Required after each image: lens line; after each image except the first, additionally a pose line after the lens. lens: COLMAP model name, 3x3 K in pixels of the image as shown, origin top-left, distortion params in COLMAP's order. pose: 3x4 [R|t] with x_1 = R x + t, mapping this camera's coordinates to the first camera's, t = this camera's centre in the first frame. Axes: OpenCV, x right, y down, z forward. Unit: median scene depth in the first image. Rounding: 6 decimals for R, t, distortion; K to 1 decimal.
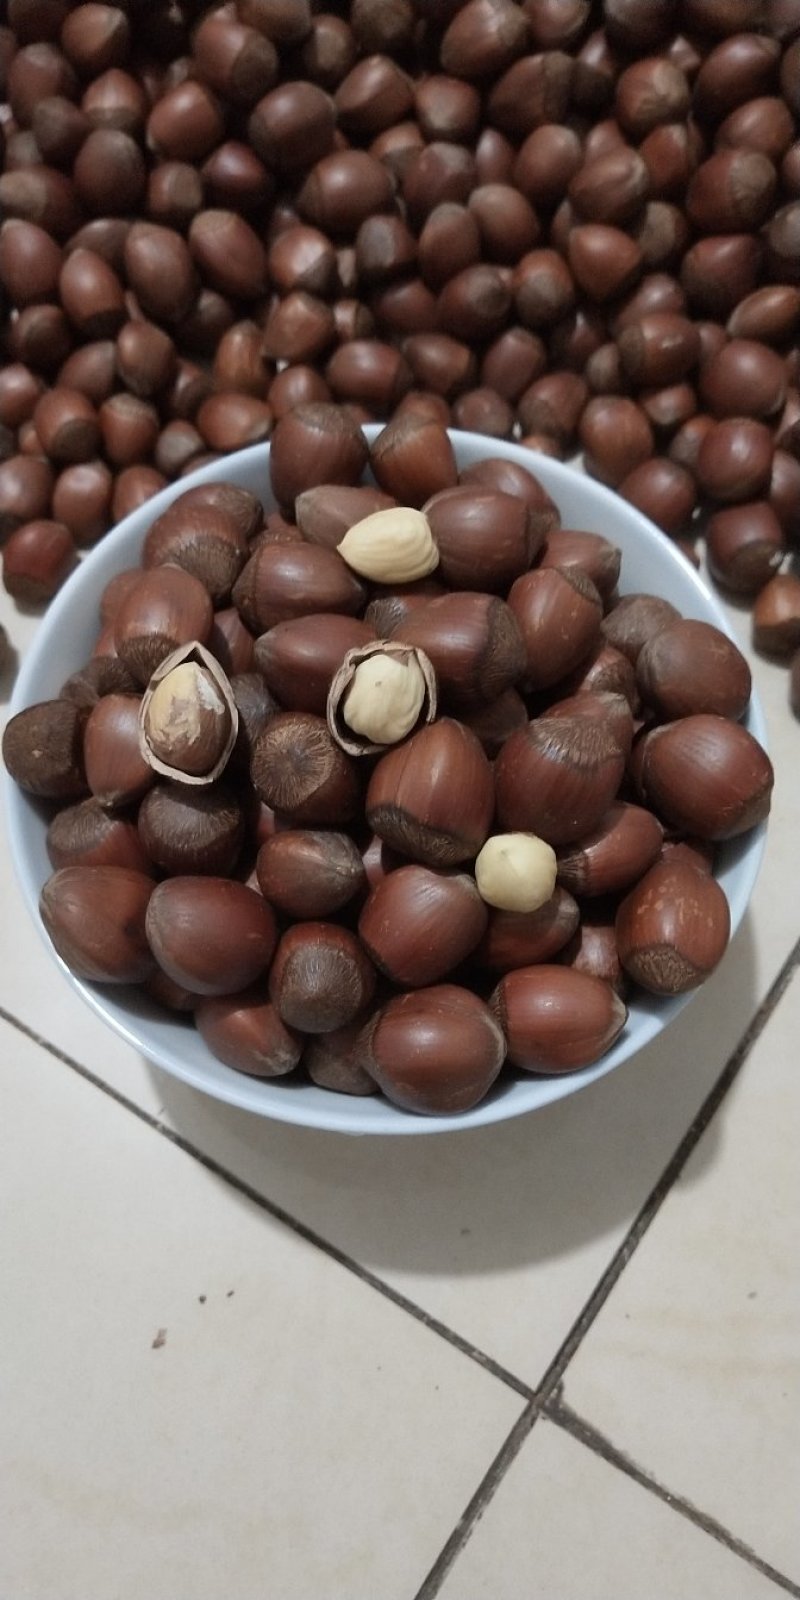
lens RADIAL K [[1218.4, 0, 400.0], [0, 1218.4, 800.0], [0, 0, 1]] dist [-0.010194, 0.005934]
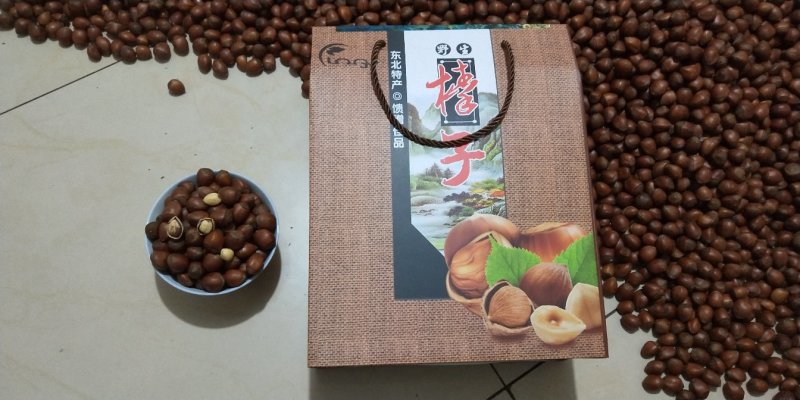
lens RADIAL K [[609.2, 0, 400.0], [0, 609.2, 200.0], [0, 0, 1]] dist [-0.010194, 0.005934]
pose [[0.996745, 0.037403, 0.071415, 0.738303], [-0.037375, 0.999300, -0.001732, -0.245344], [-0.071430, -0.000943, 0.997445, -2.174411]]
